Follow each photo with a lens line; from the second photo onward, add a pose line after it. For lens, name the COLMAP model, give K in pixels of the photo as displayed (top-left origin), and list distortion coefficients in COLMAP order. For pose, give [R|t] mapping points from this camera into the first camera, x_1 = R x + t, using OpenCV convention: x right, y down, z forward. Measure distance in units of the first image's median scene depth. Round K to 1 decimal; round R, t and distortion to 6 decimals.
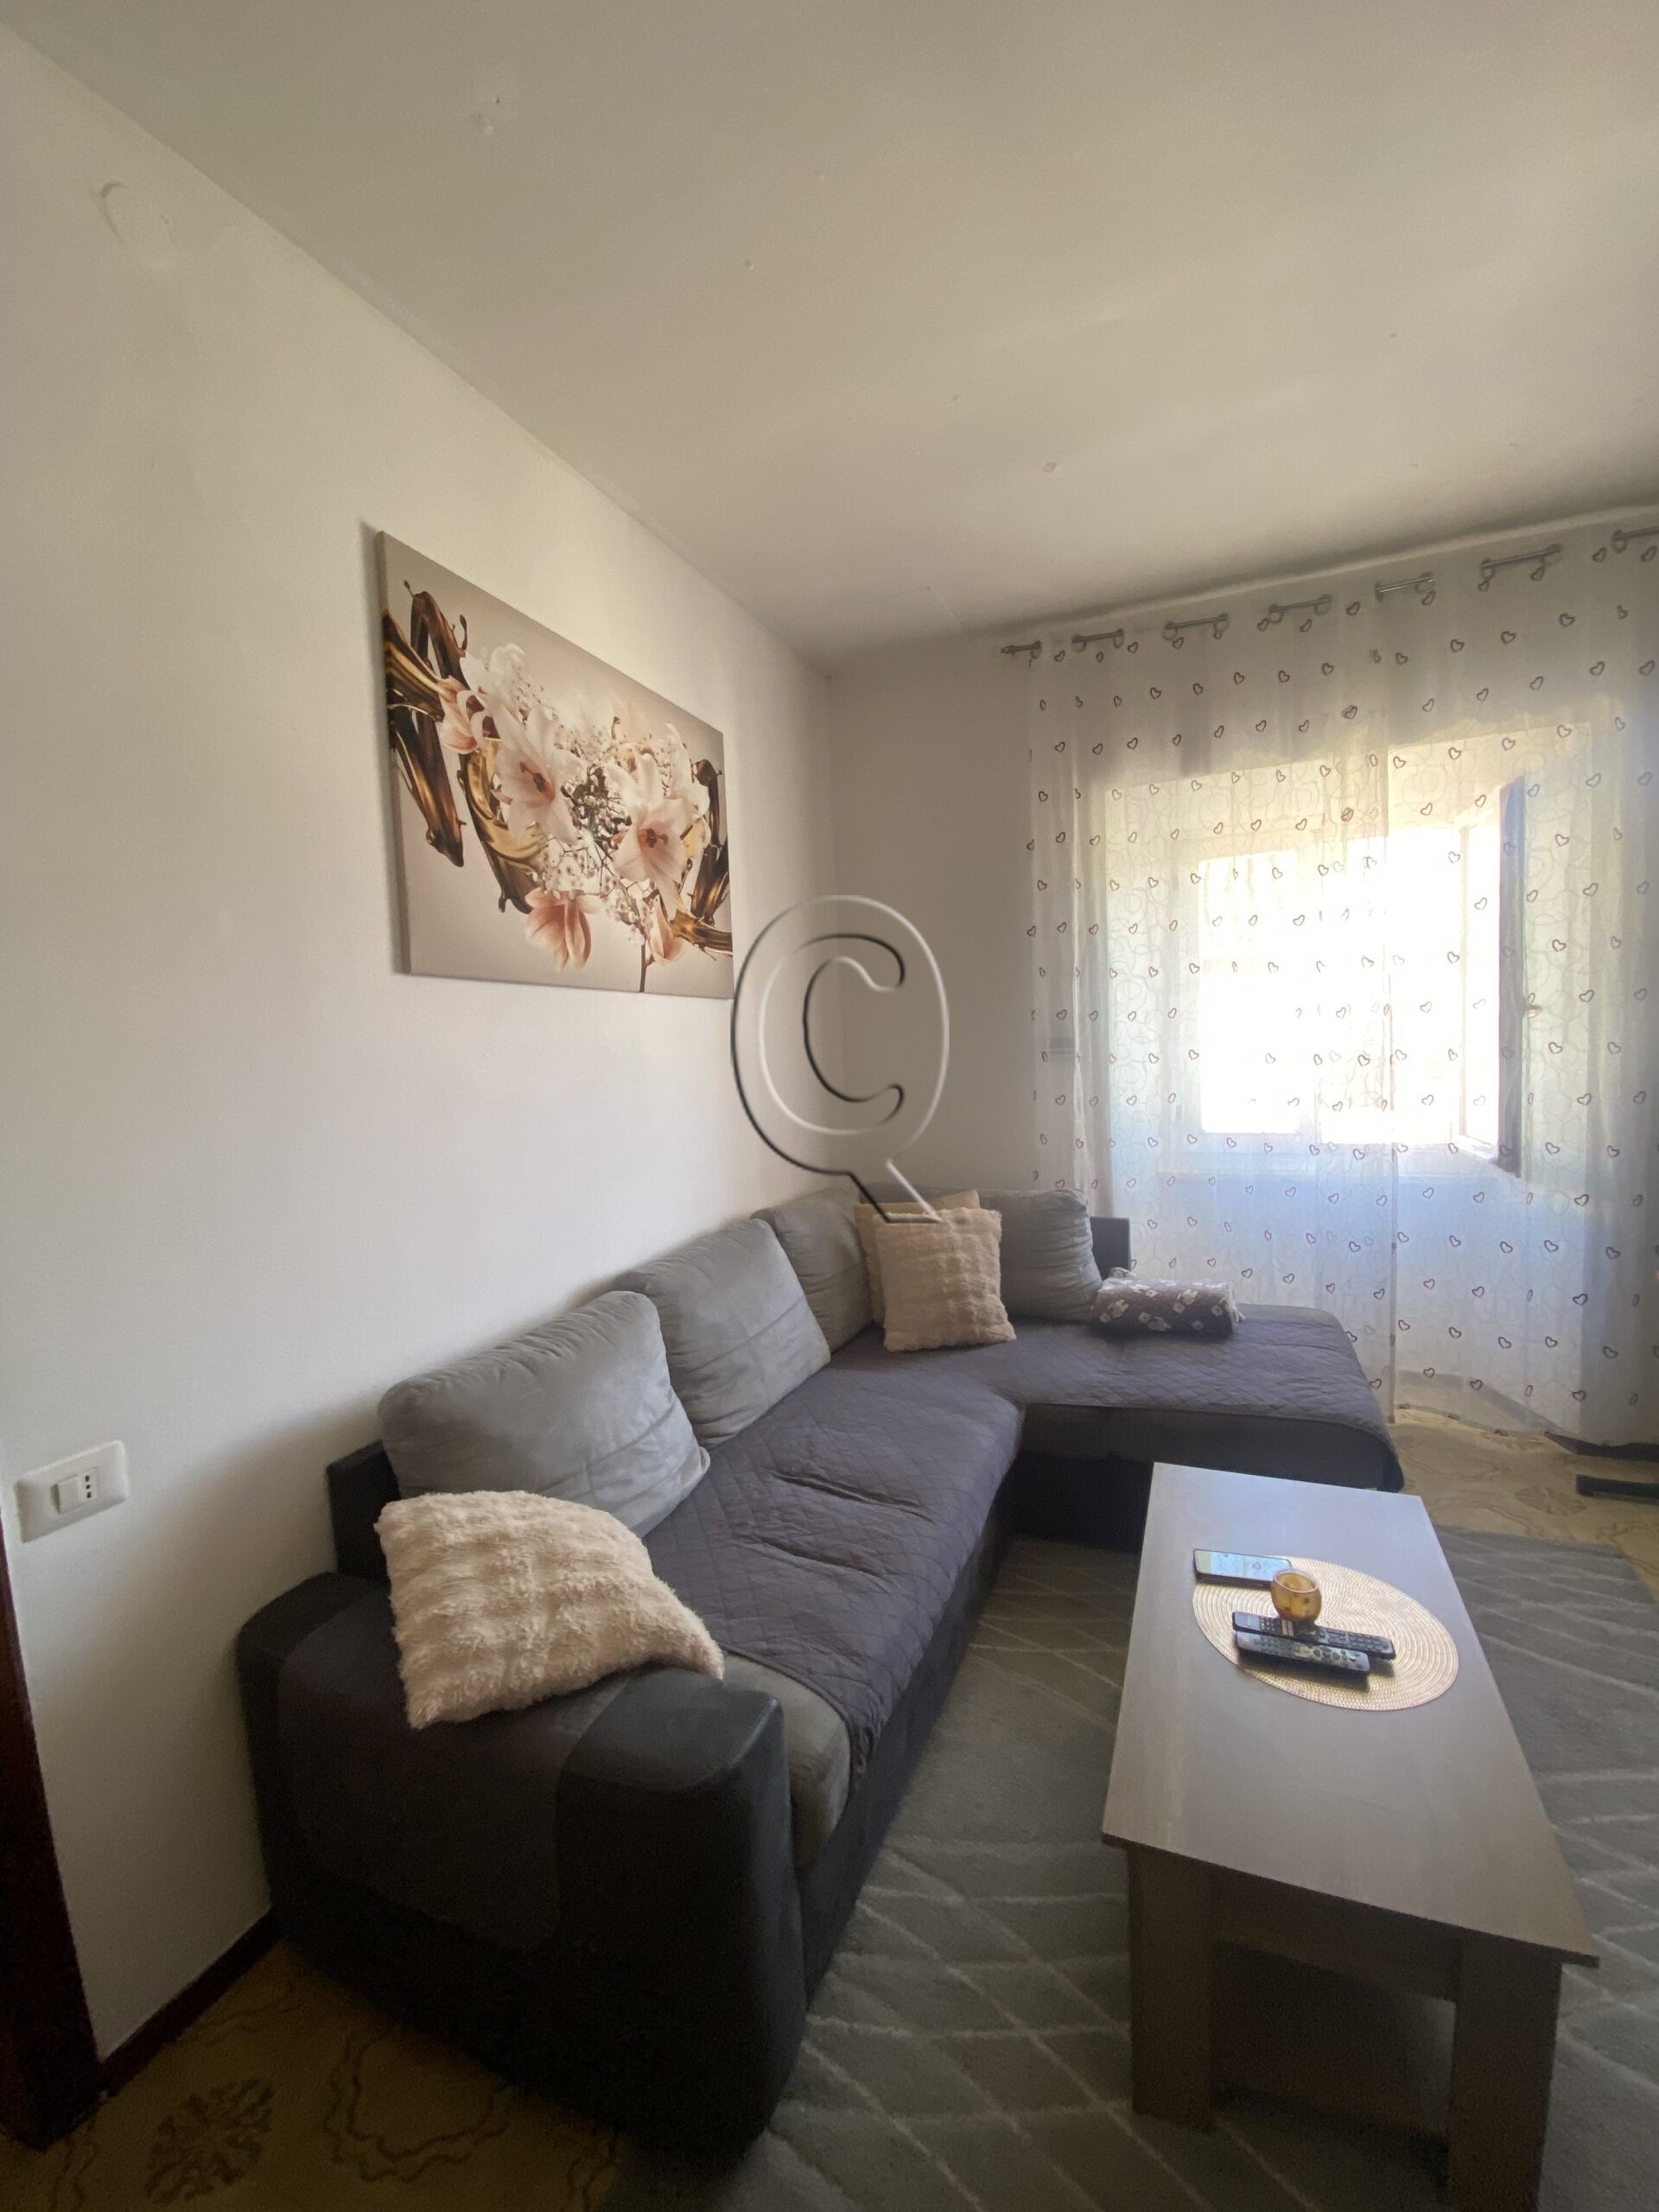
lens RADIAL K [[813.0, 0, 736.5], [0, 813.0, 1111.0], [0, 0, 1]] dist [0.017229, -0.014437]
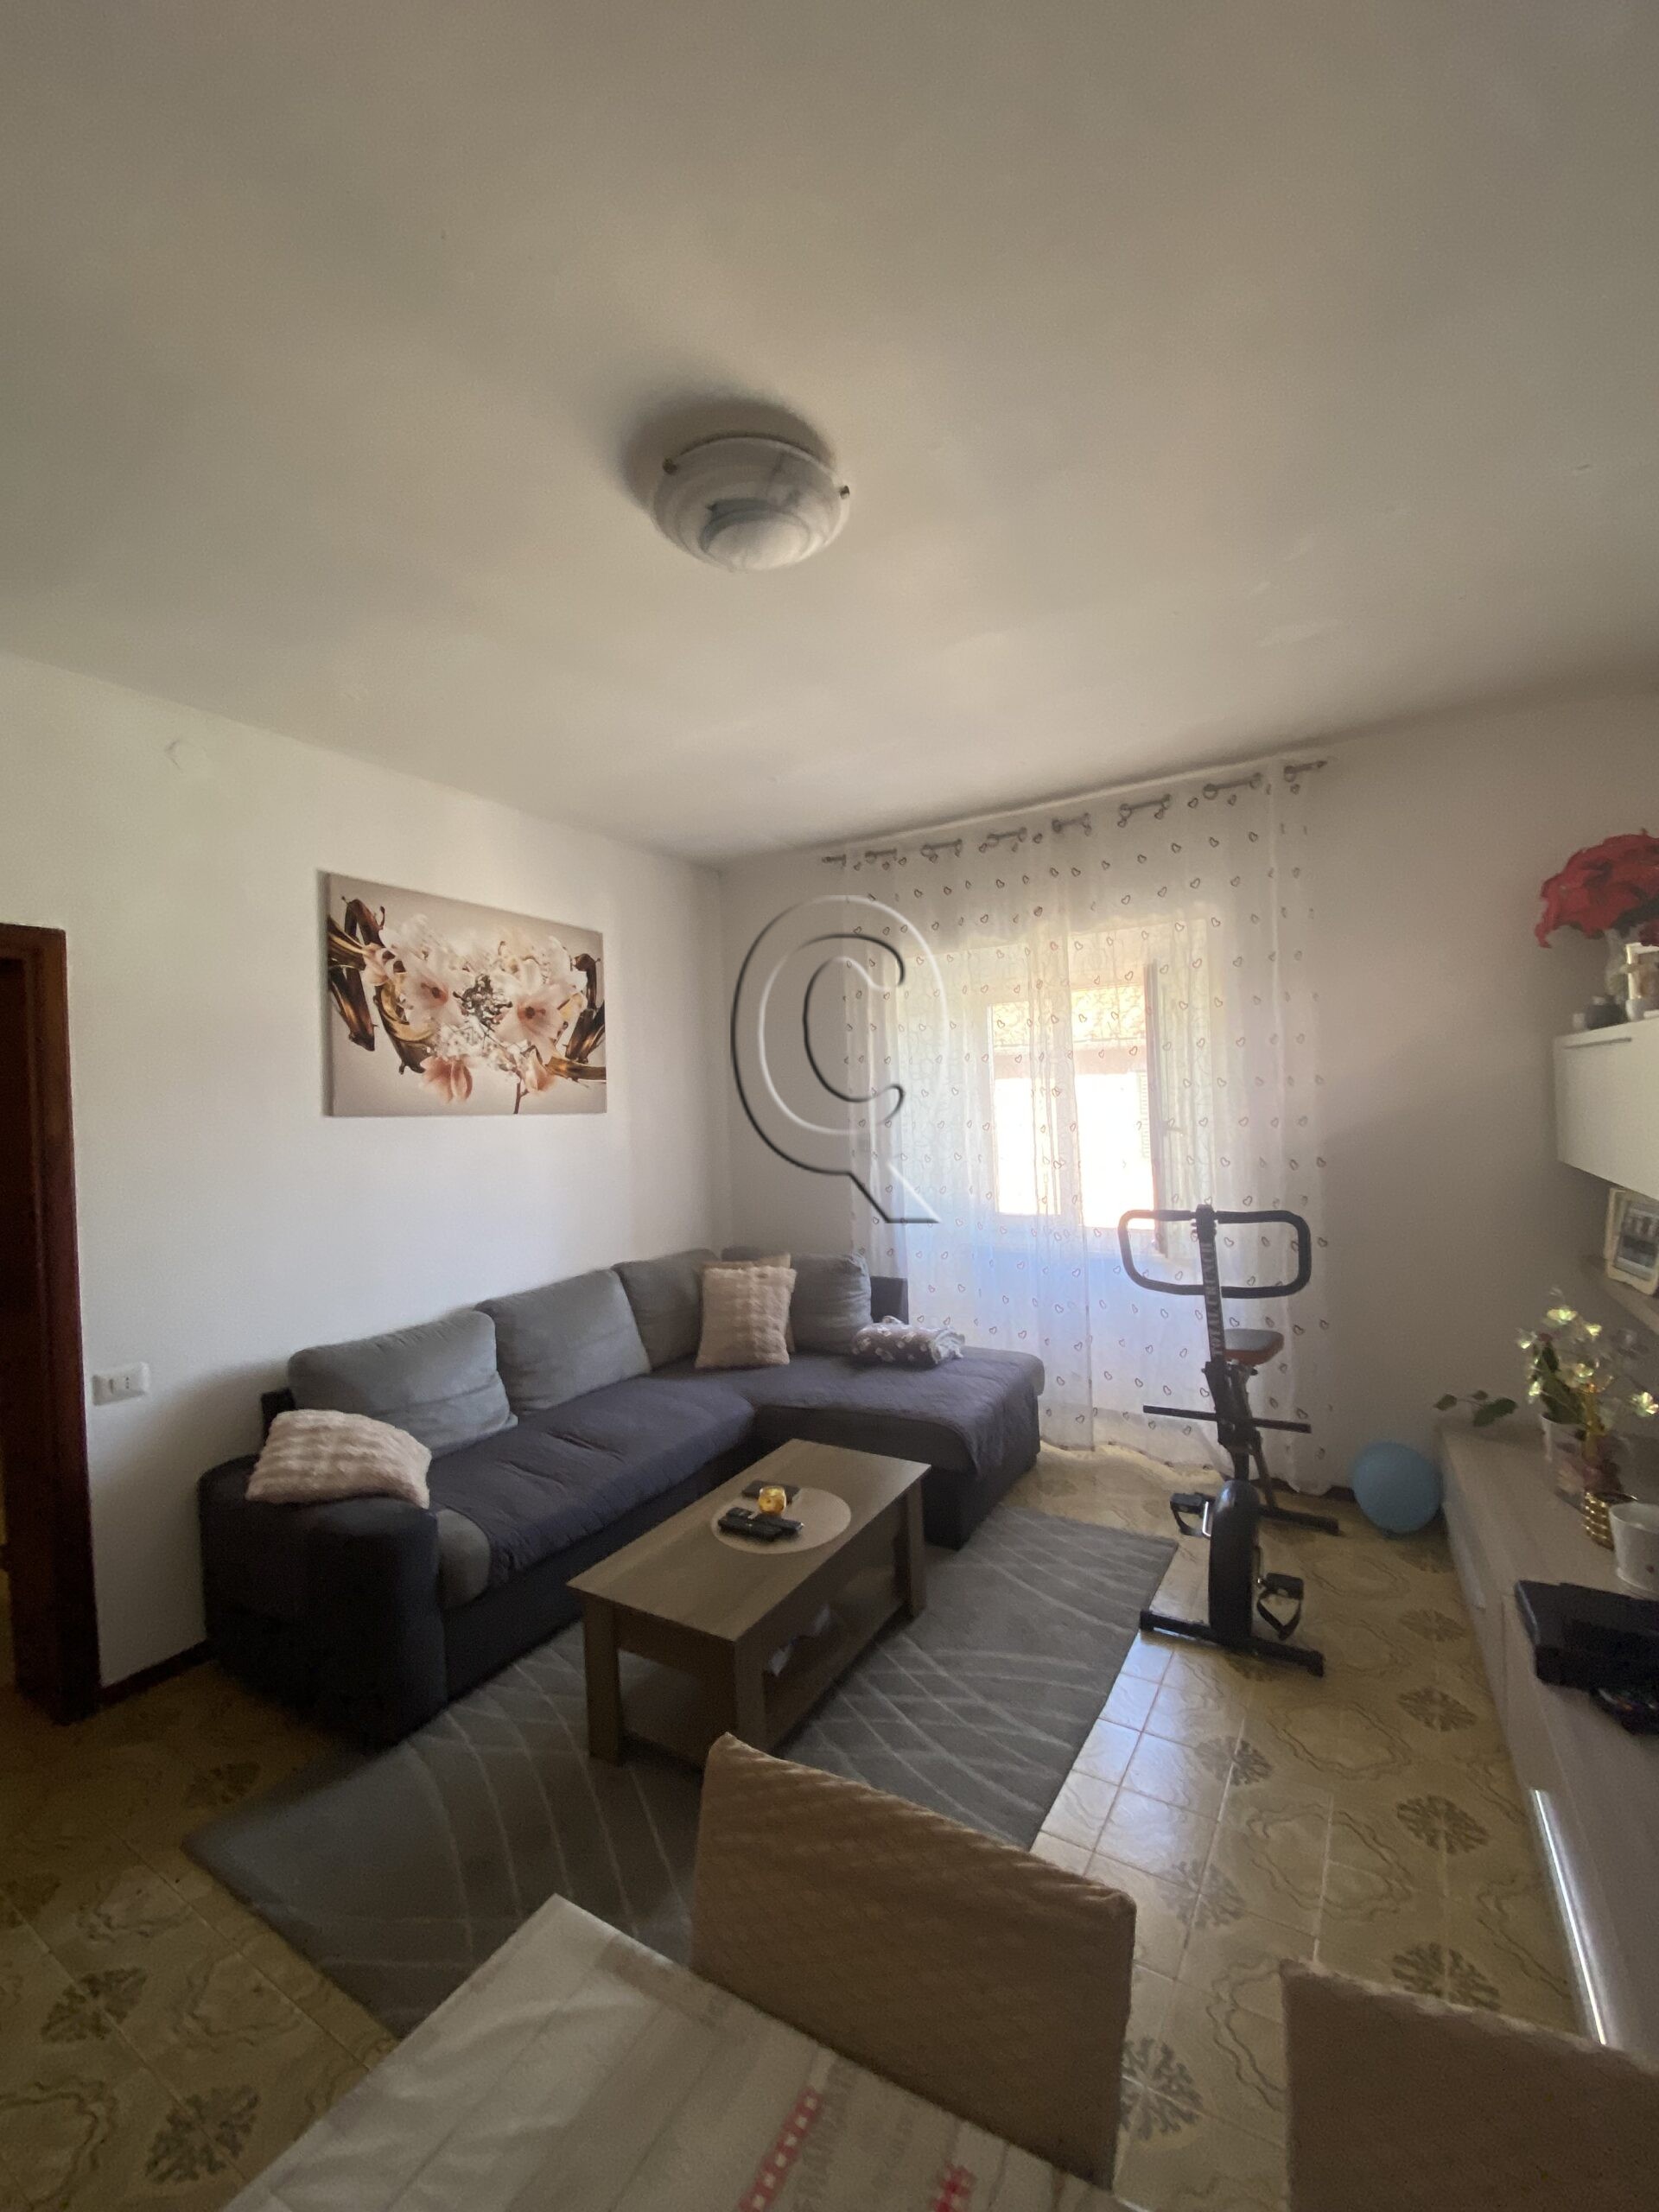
lens RADIAL K [[887.3, 0, 831.9], [0, 887.3, 1096.2], [0, 0, 1]] dist [0.027459, -0.025857]
pose [[0.991009, 0.008984, -0.133492, 0.716390], [-0.019530, 0.996769, -0.077908, -0.063605], [0.132361, 0.079815, 0.987983, -0.591090]]
